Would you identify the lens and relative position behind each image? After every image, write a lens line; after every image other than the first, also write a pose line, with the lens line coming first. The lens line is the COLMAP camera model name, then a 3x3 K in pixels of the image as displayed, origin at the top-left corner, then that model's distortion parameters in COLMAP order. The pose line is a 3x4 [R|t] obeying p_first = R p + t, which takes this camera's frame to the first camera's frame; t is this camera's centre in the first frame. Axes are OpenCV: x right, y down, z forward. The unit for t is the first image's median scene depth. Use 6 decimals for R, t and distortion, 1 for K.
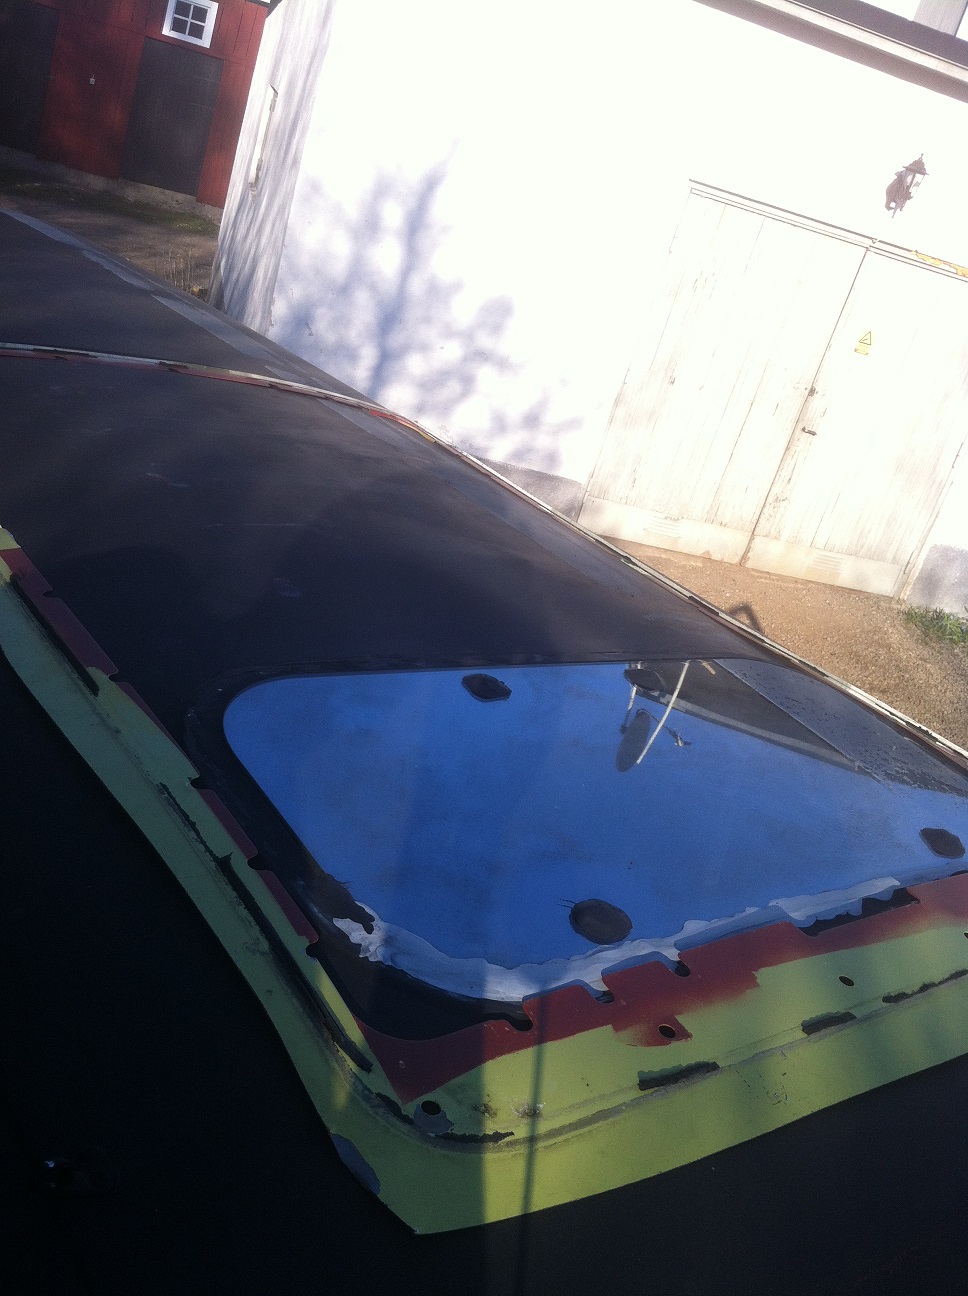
lens RADIAL K [[1320.0, 0, 482.1], [0, 1320.0, 669.6], [0, 0, 1]] dist [0.142985, -0.246780]
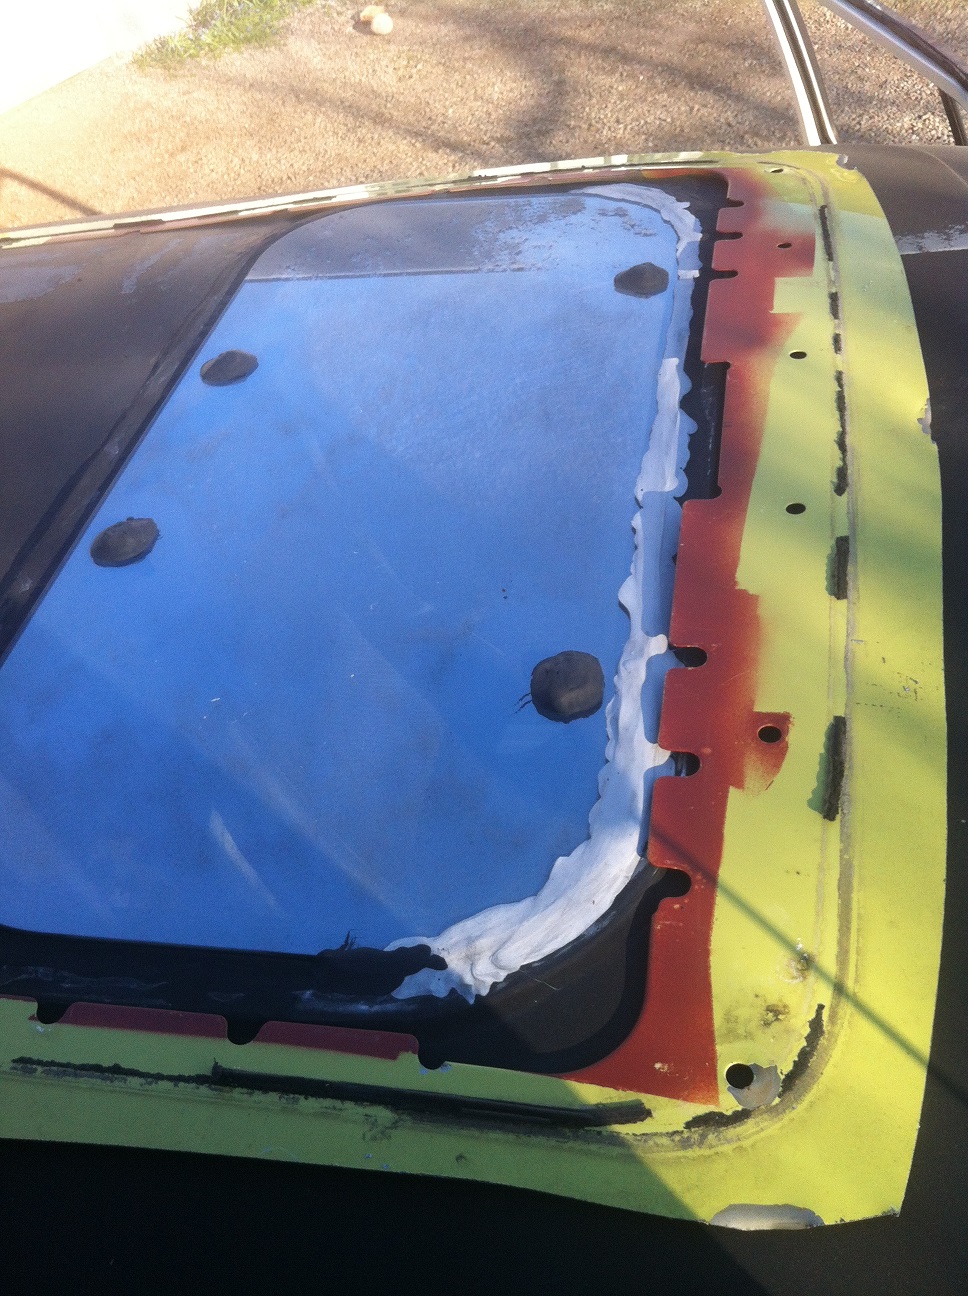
lens RADIAL K [[1297.9, 0, 484.0], [0, 1297.9, 648.0], [0, 0, 1]] dist [0.128696, -0.452460]
pose [[0.635652, -0.739837, 0.220426, -0.101380], [0.606578, 0.655285, 0.450183, -0.213011], [-0.477504, -0.152454, 0.865302, 0.432364]]
